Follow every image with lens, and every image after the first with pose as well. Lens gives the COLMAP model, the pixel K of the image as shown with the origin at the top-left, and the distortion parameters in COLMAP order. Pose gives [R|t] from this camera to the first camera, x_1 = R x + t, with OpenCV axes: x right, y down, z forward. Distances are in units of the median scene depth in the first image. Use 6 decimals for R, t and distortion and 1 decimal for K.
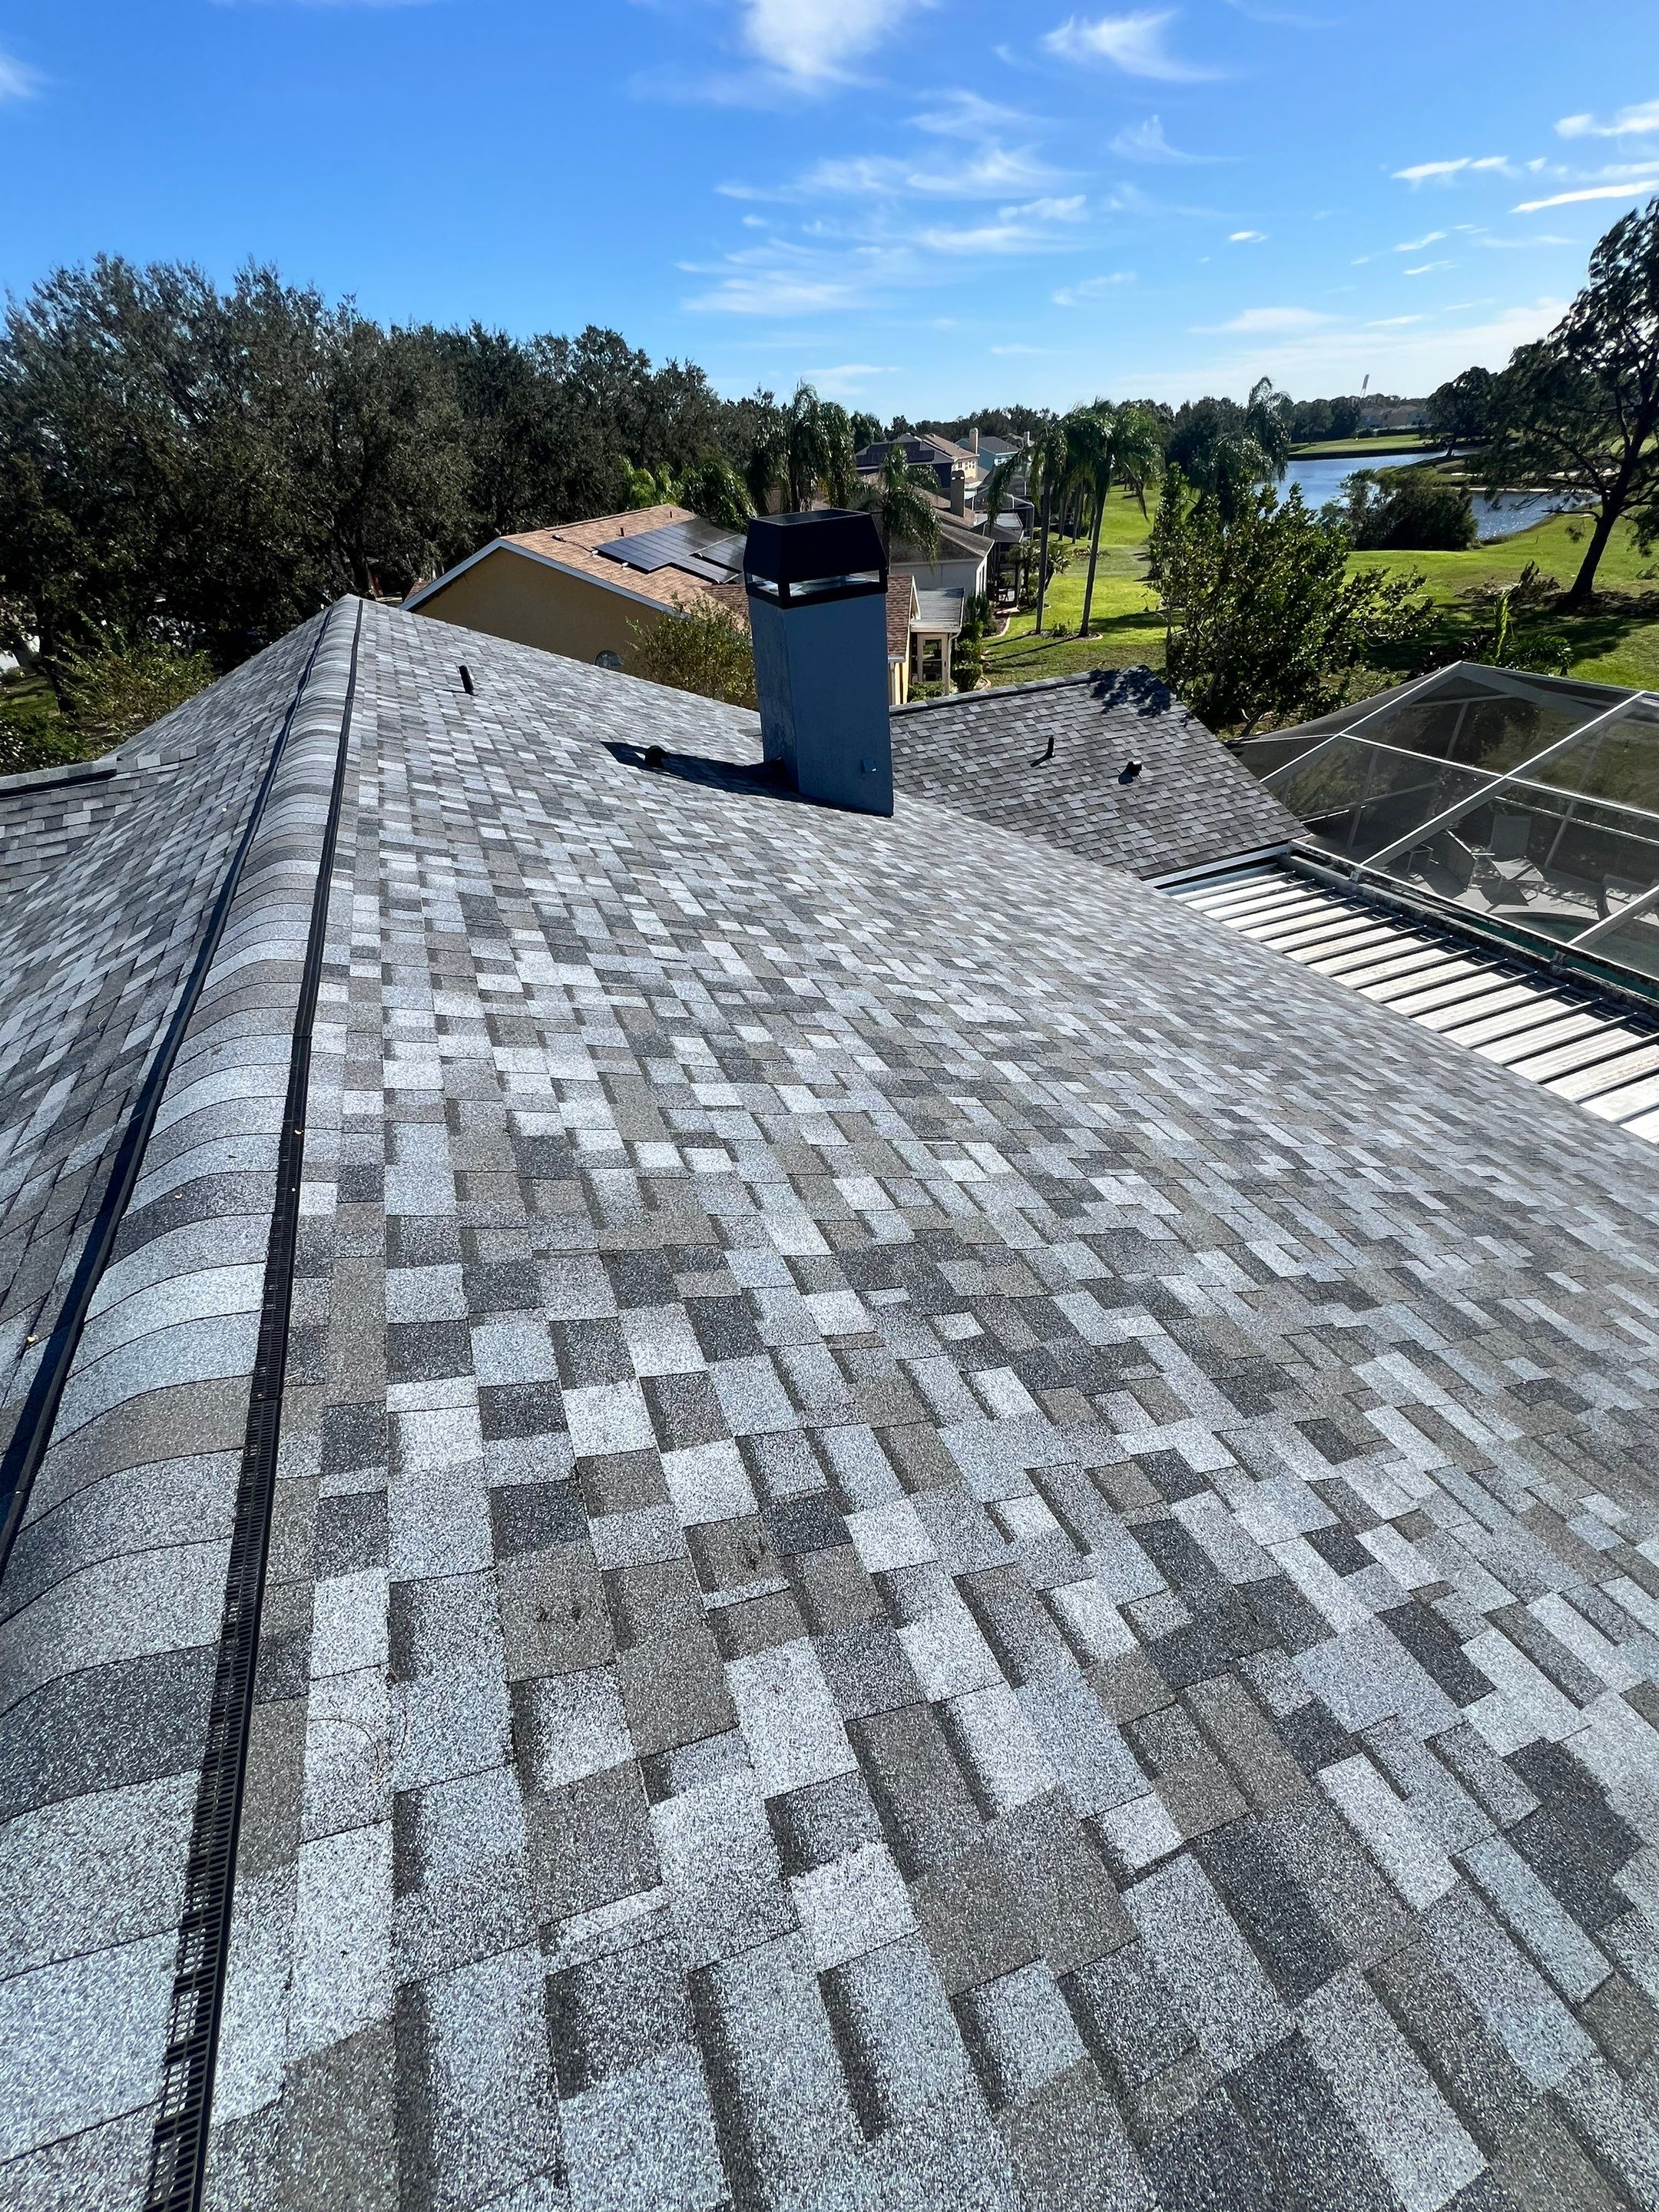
lens RADIAL K [[885.7, 0, 833.1], [0, 885.7, 1103.1], [0, 0, 1]] dist [-0.002159, 0.001101]
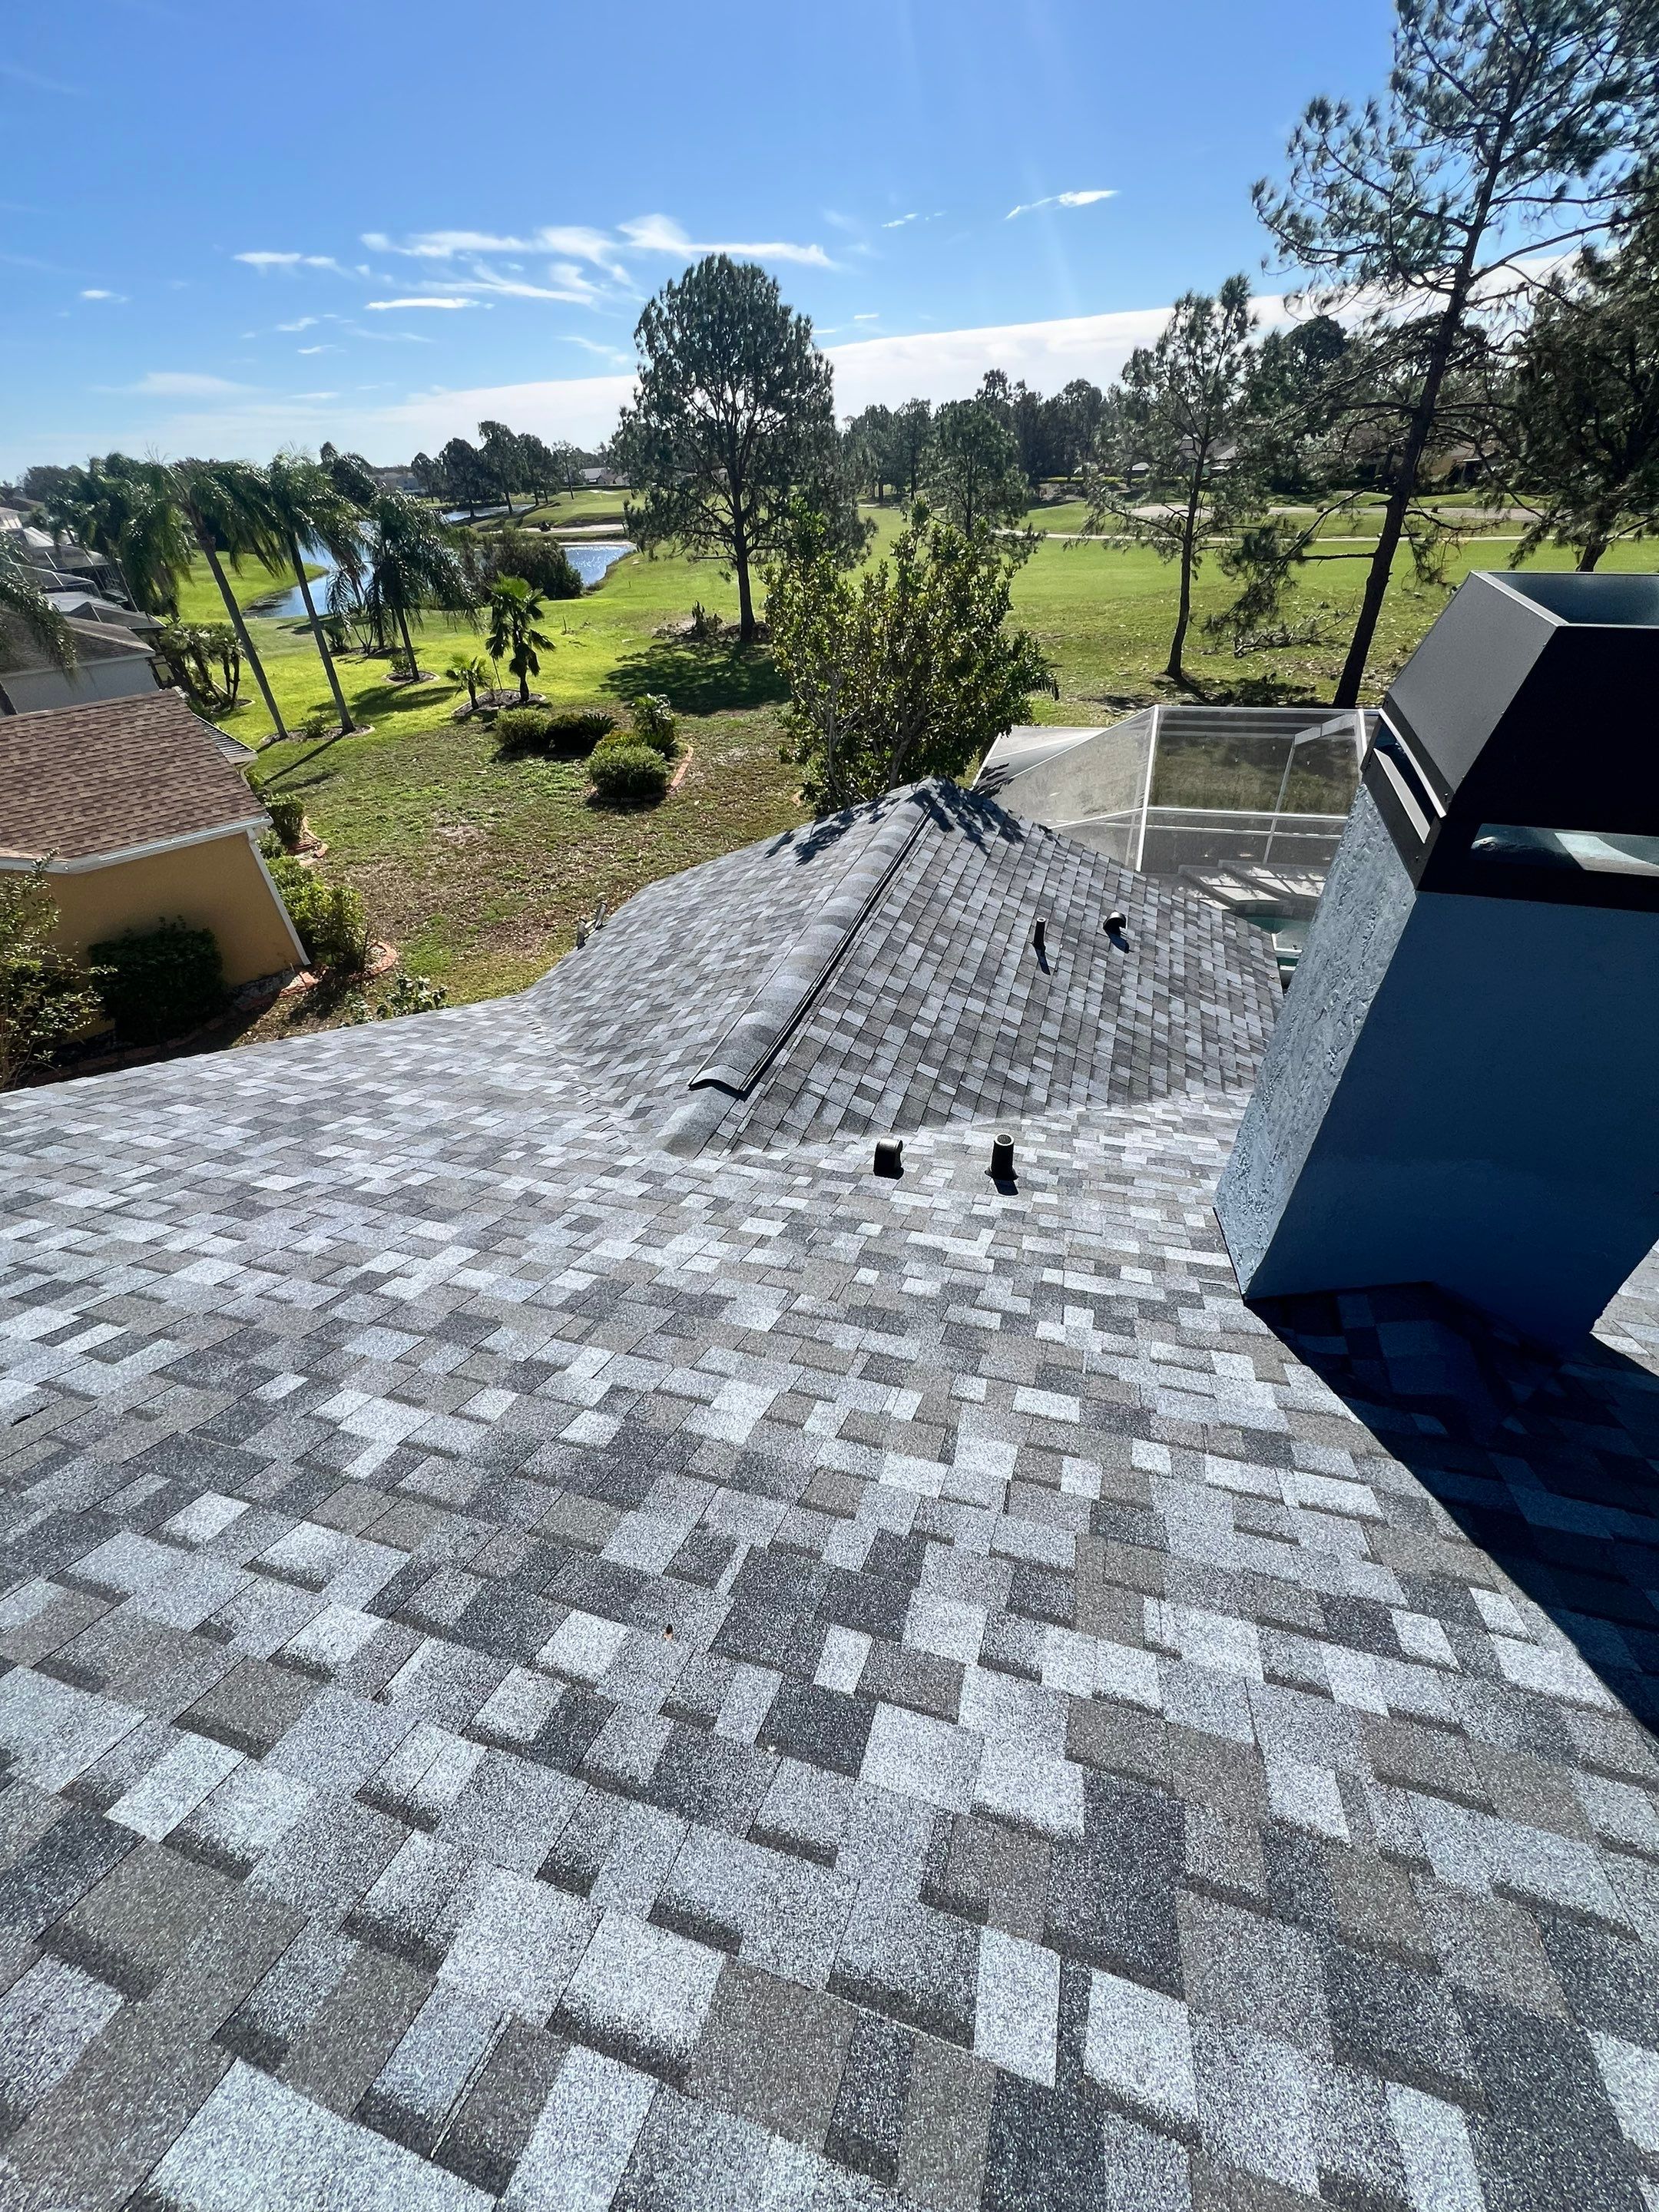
lens RADIAL K [[885.7, 0, 833.1], [0, 885.7, 1103.1], [0, 0, 1]] dist [-0.002159, 0.001101]
pose [[0.642161, -0.431246, 0.633764, -0.763317], [0.461507, 0.877625, 0.129560, -1.171490], [-0.612079, 0.209288, 0.762599, 1.685379]]
